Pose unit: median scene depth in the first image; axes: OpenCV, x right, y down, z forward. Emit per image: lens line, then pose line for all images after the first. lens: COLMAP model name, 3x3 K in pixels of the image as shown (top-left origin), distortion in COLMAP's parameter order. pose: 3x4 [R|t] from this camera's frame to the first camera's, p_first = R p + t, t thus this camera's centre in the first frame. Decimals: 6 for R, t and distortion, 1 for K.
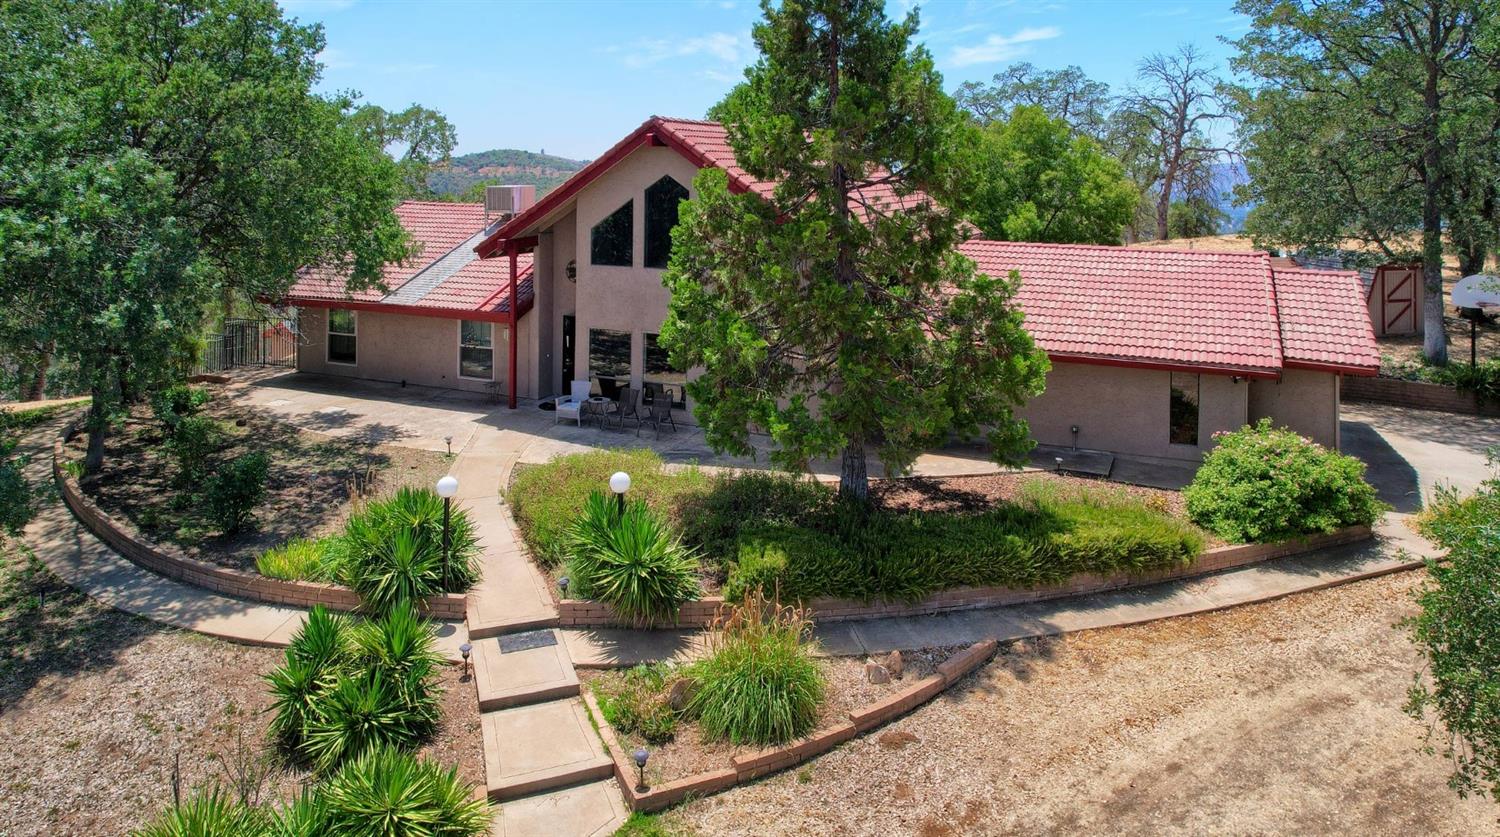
lens RADIAL K [[928.6, 0, 752.0], [0, 928.6, 196.6], [0, 0, 1]] dist [-0.018872, -0.004850]
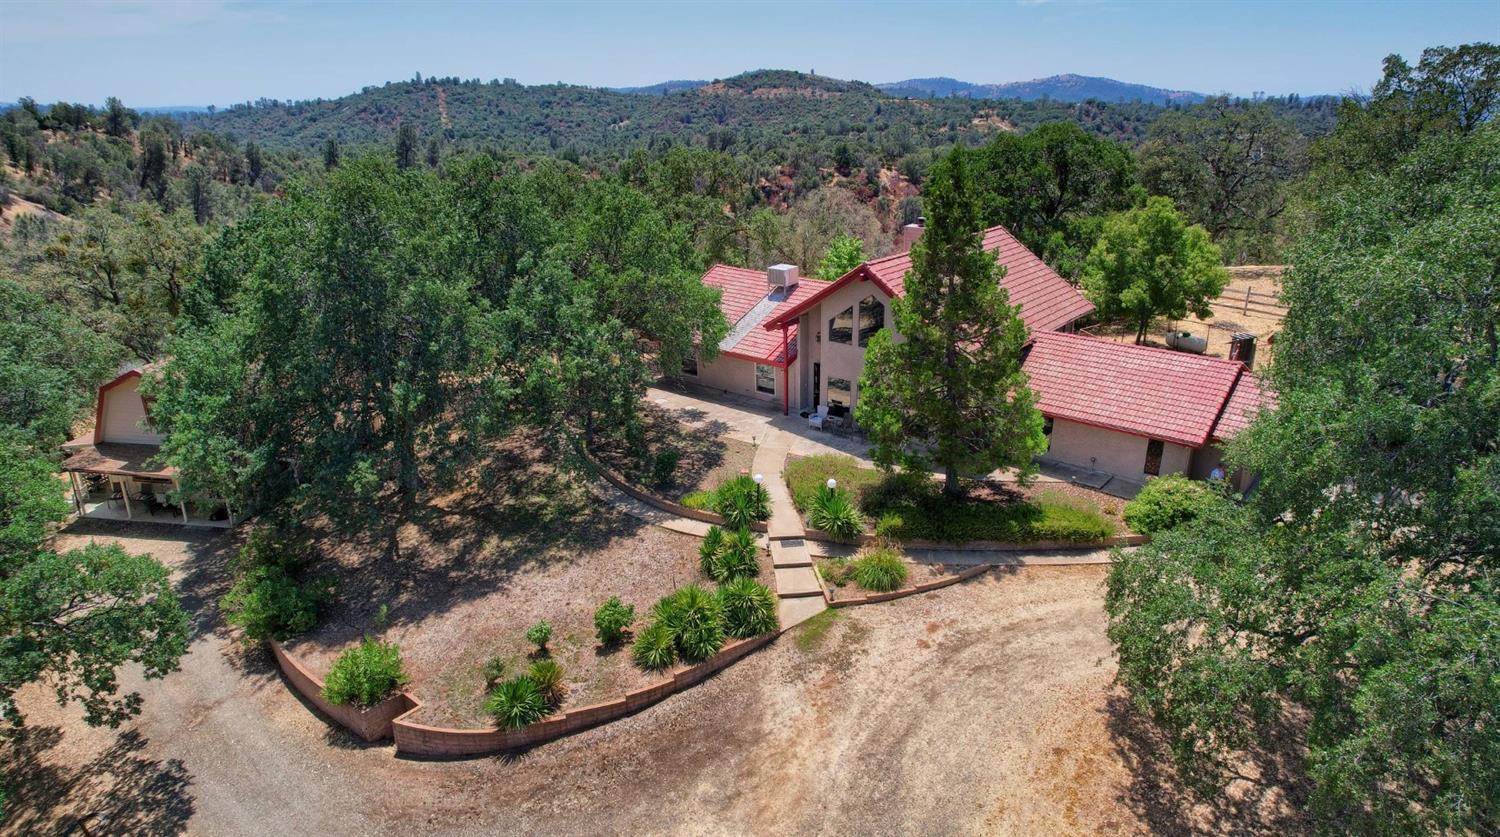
lens RADIAL K [[951.9, 0, 750.0], [0, 951.9, 418.5], [0, 0, 1]] dist [-0.083658, 0.065229]
pose [[0.958572, 0.073108, -0.275307, 0.289579], [0.028191, 0.937409, 0.347086, -0.642429], [0.283450, -0.340469, 0.896514, -1.069888]]
